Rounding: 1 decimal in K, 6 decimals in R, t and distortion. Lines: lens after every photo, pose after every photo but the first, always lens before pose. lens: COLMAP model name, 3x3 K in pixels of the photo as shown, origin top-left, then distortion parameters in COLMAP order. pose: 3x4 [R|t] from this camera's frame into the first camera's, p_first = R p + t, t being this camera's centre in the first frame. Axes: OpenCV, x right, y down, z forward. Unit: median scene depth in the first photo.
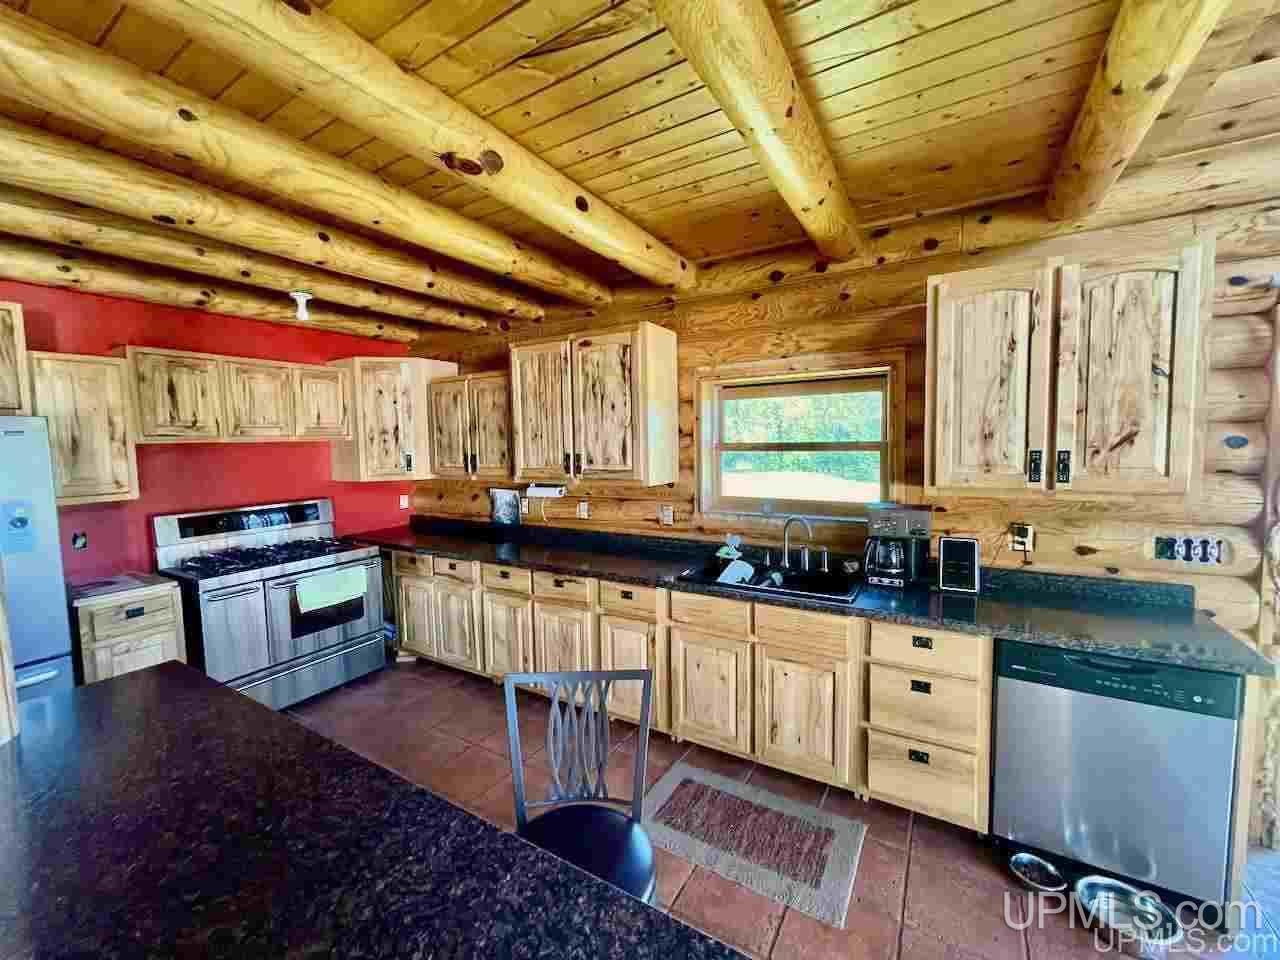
lens RADIAL K [[517.2, 0, 630.9], [0, 517.2, 474.4], [0, 0, 1]] dist [-0.000813, -0.000128]
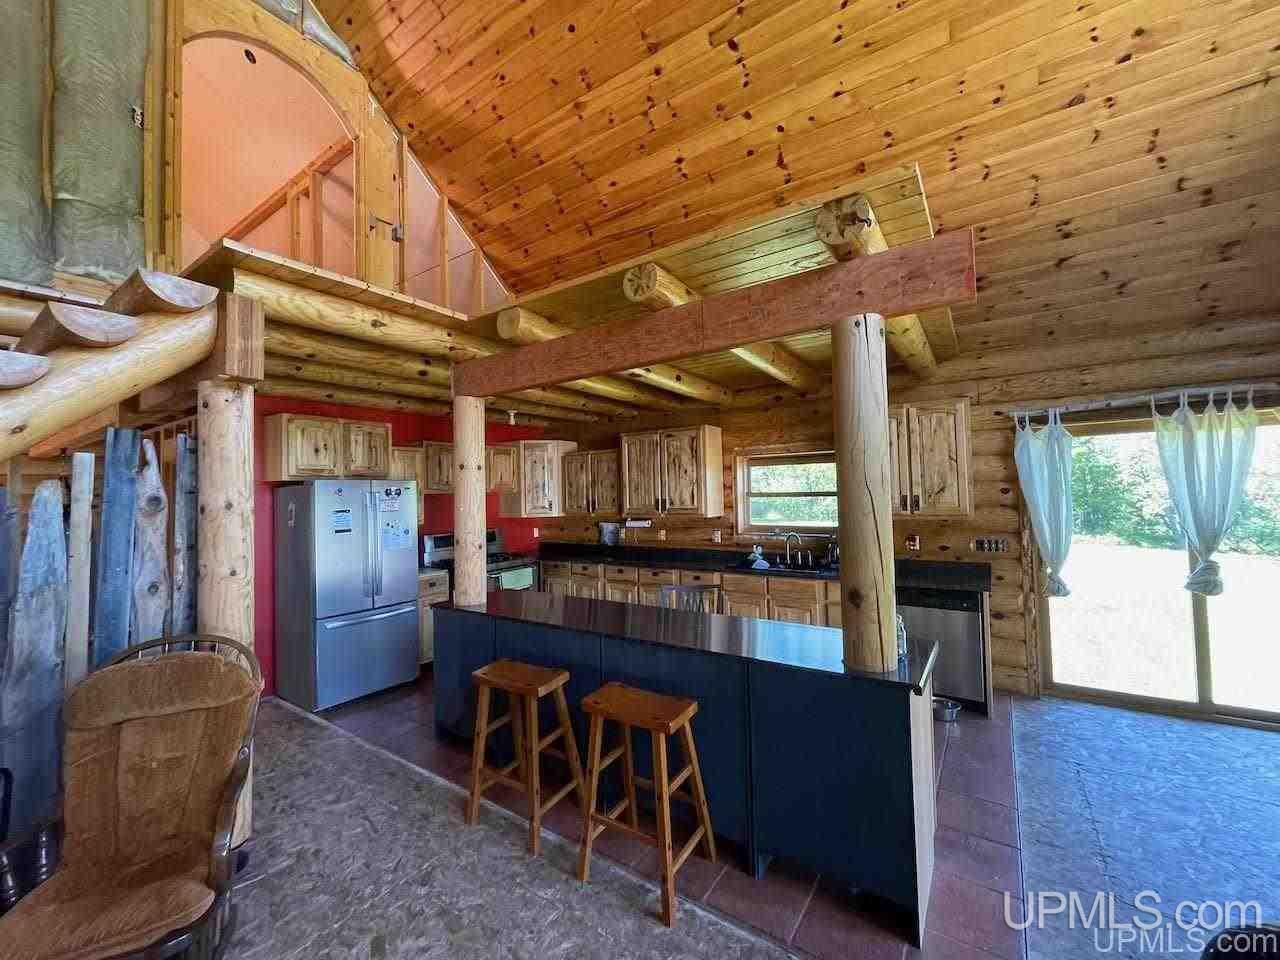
lens RADIAL K [[518.4, 0, 635.6], [0, 518.4, 475.7], [0, 0, 1]] dist [-0.001240, -0.000333]
pose [[0.998865, -0.005201, -0.047353, -0.119247], [0.000680, 0.995478, -0.094986, 0.047320], [0.047632, 0.094846, 0.994352, -0.730217]]
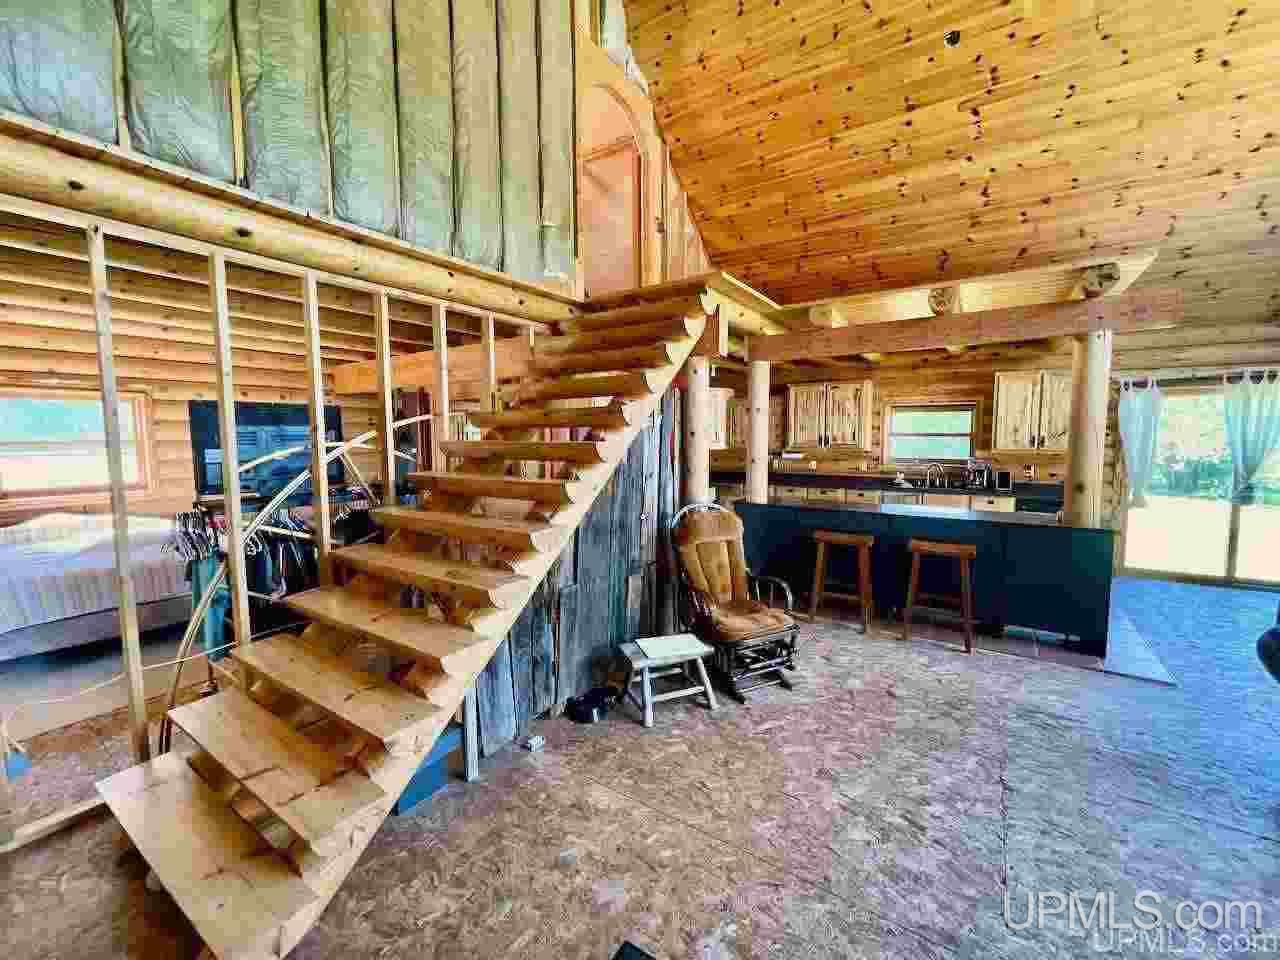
lens RADIAL K [[518.4, 0, 635.6], [0, 518.4, 475.7], [0, 0, 1]] dist [-0.001240, -0.000333]
pose [[0.999212, 0.019814, -0.034387, -0.877964], [-0.019214, 0.999659, 0.017690, 0.109237], [0.034726, -0.017015, 0.999252, -1.298528]]
